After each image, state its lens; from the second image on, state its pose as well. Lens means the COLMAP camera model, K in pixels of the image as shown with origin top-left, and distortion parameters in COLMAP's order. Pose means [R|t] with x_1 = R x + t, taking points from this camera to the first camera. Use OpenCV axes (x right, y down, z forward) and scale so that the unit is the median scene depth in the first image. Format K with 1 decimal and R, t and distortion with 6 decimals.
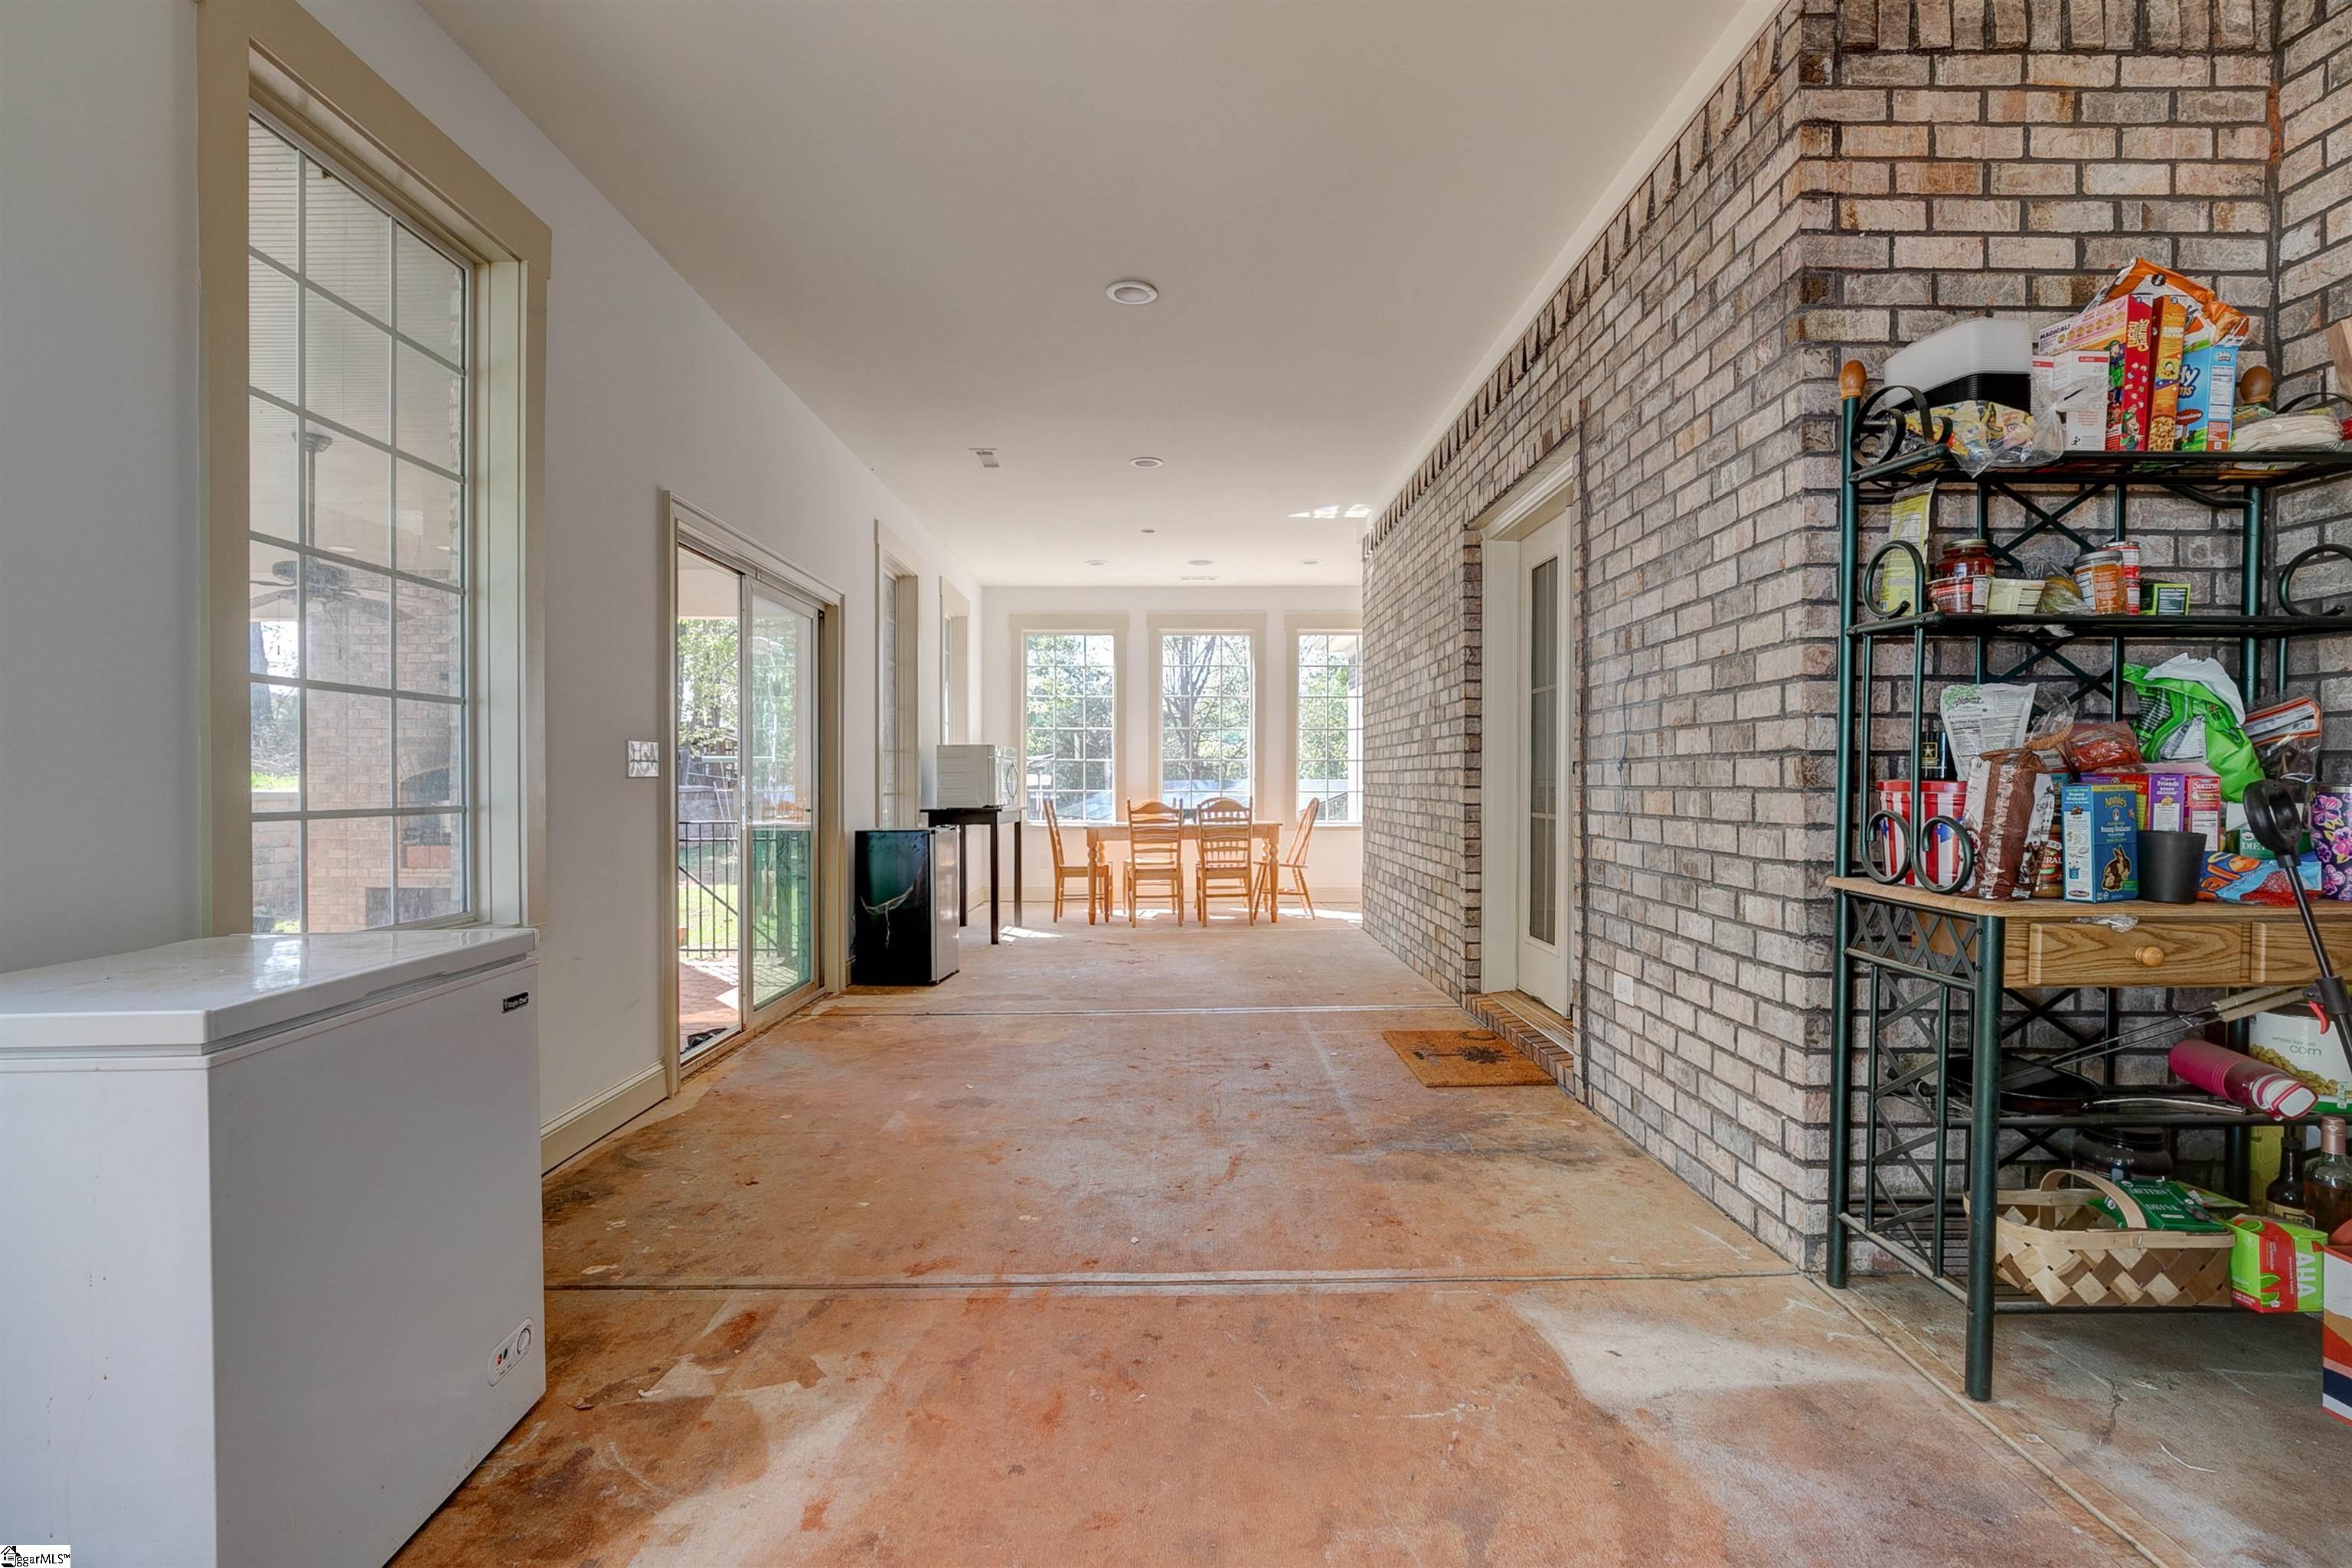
lens RADIAL K [[1082.4, 0, 1166.2], [0, 1082.4, 787.7], [0, 0, 1]] dist [-0.011928, 0.000300]
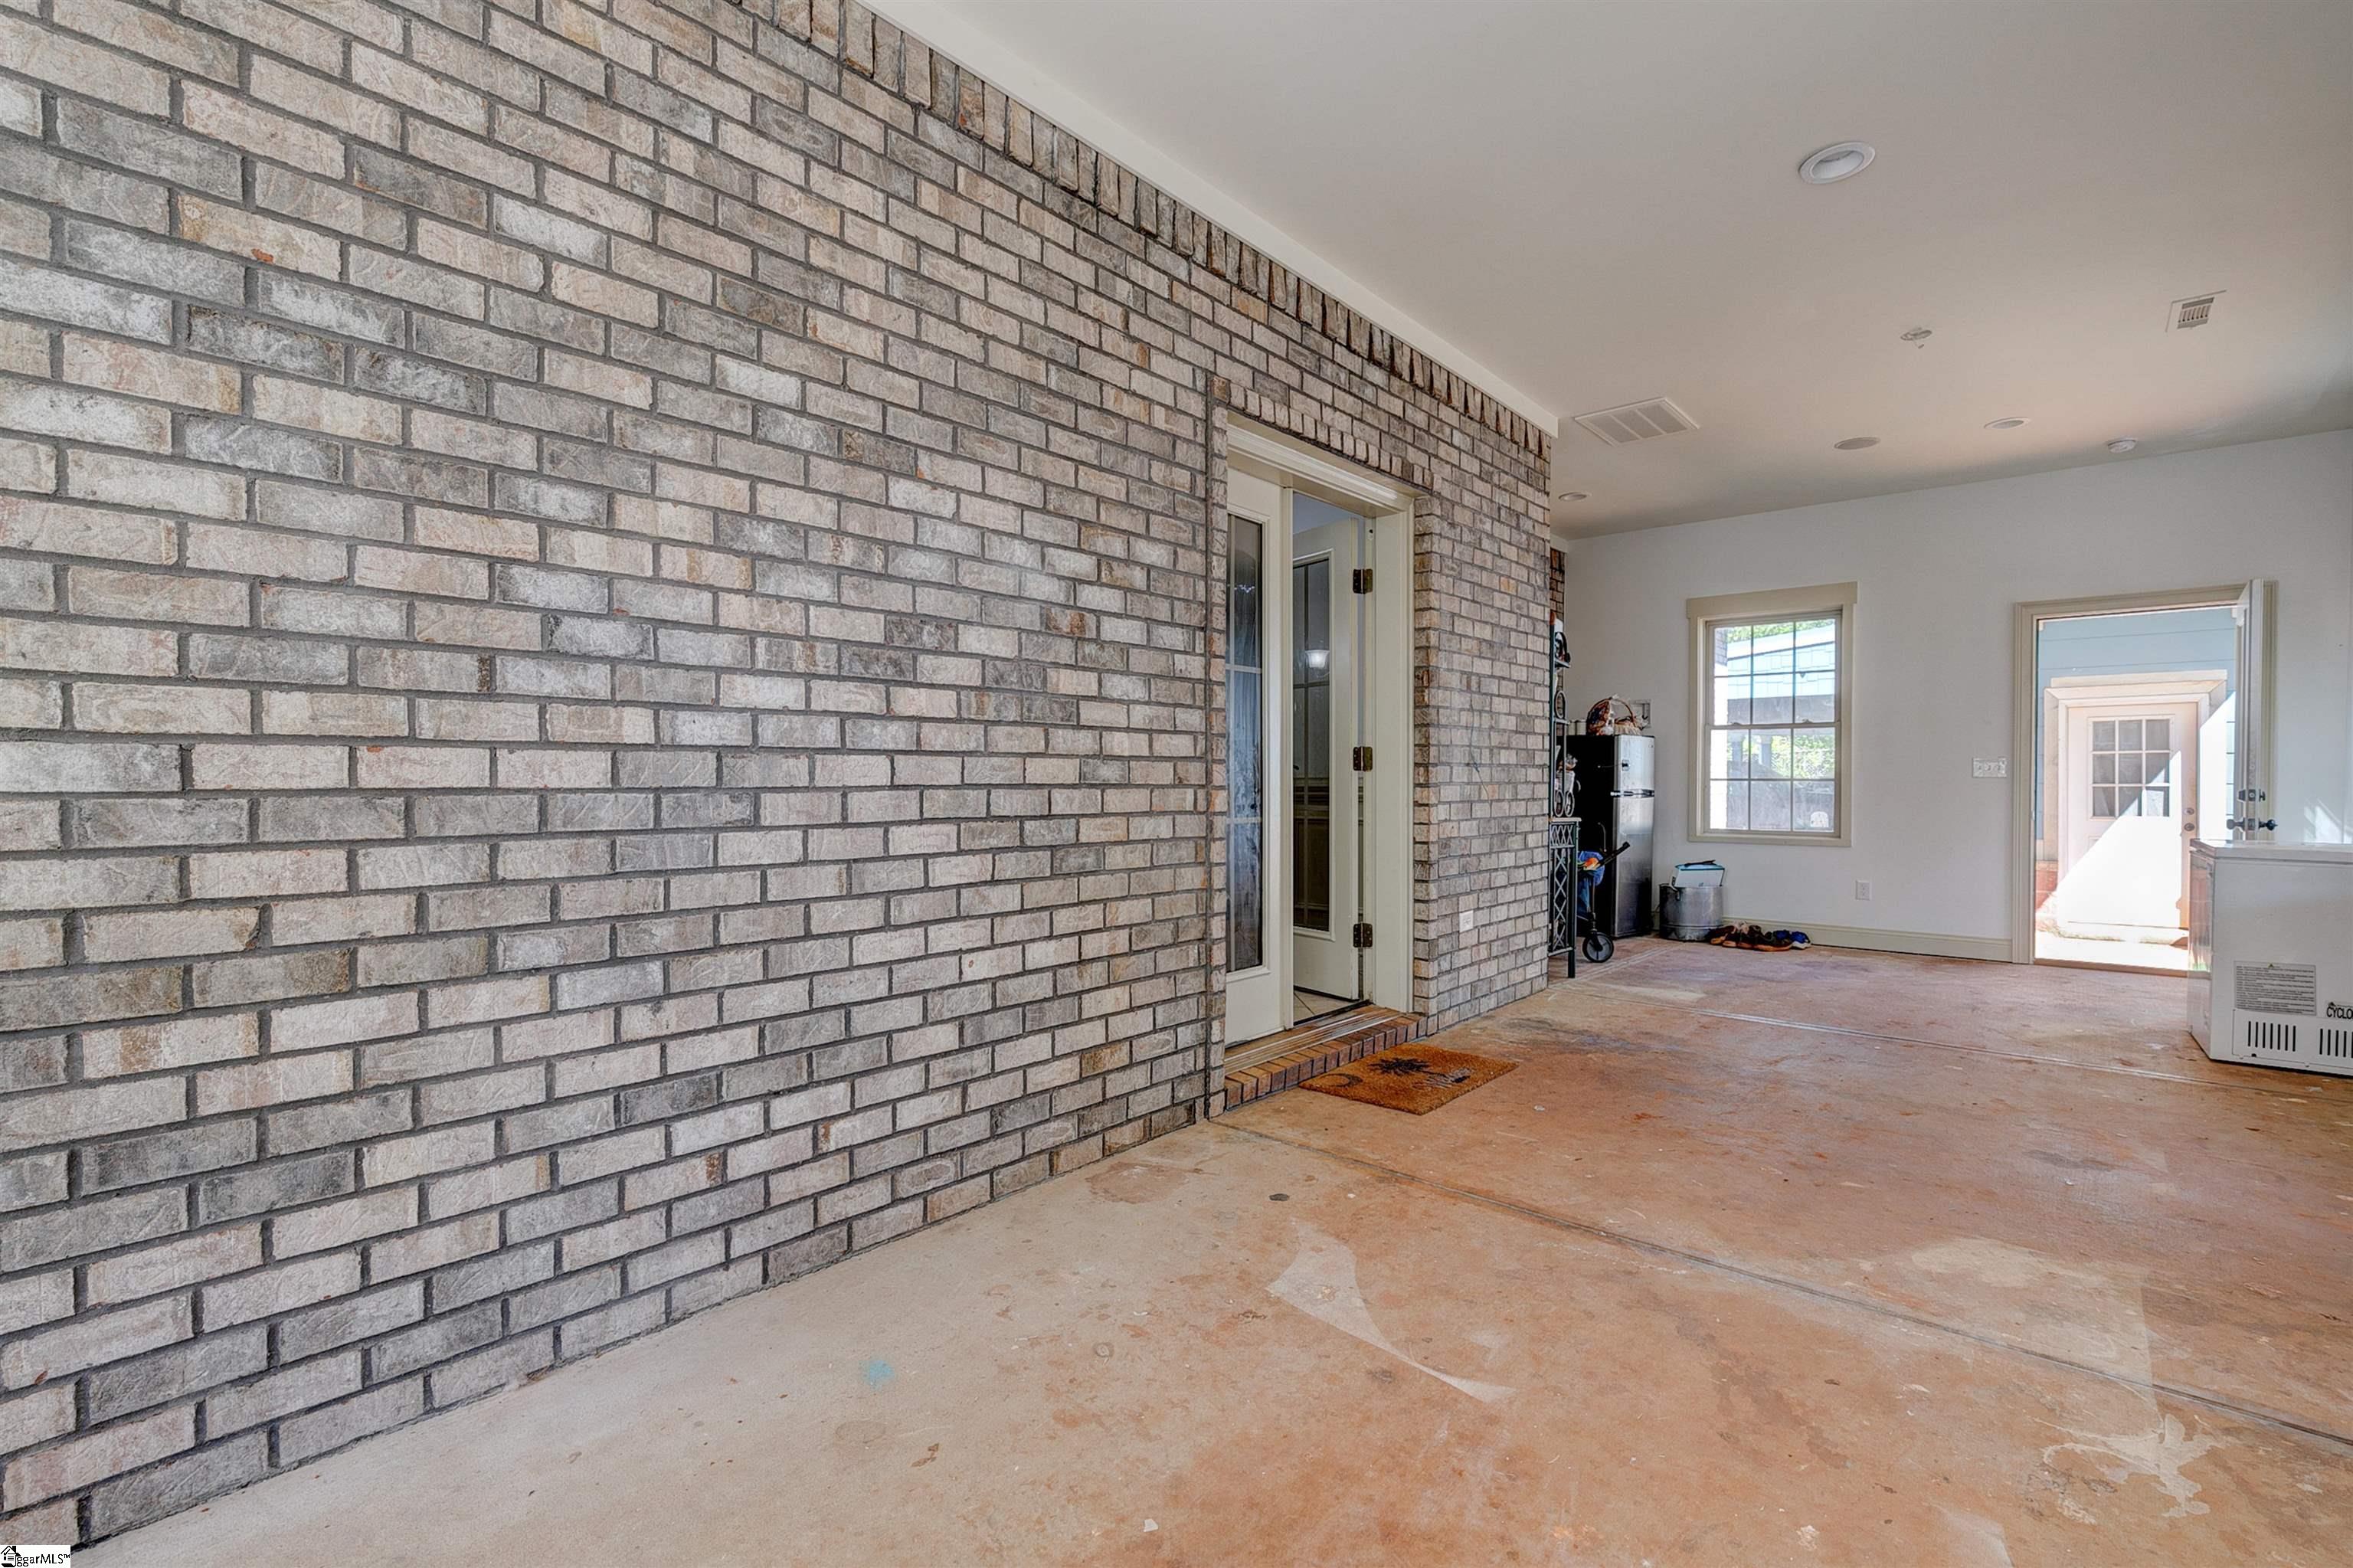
lens RADIAL K [[1082.9, 0, 1173.5], [0, 1082.9, 788.1], [0, 0, 1]] dist [-0.011928, 0.000300]
pose [[-0.765414, -0.004705, 0.643521, -0.205514], [0.004329, 0.999913, 0.012460, -0.013169], [-0.643524, 0.012323, -0.765327, 2.279497]]
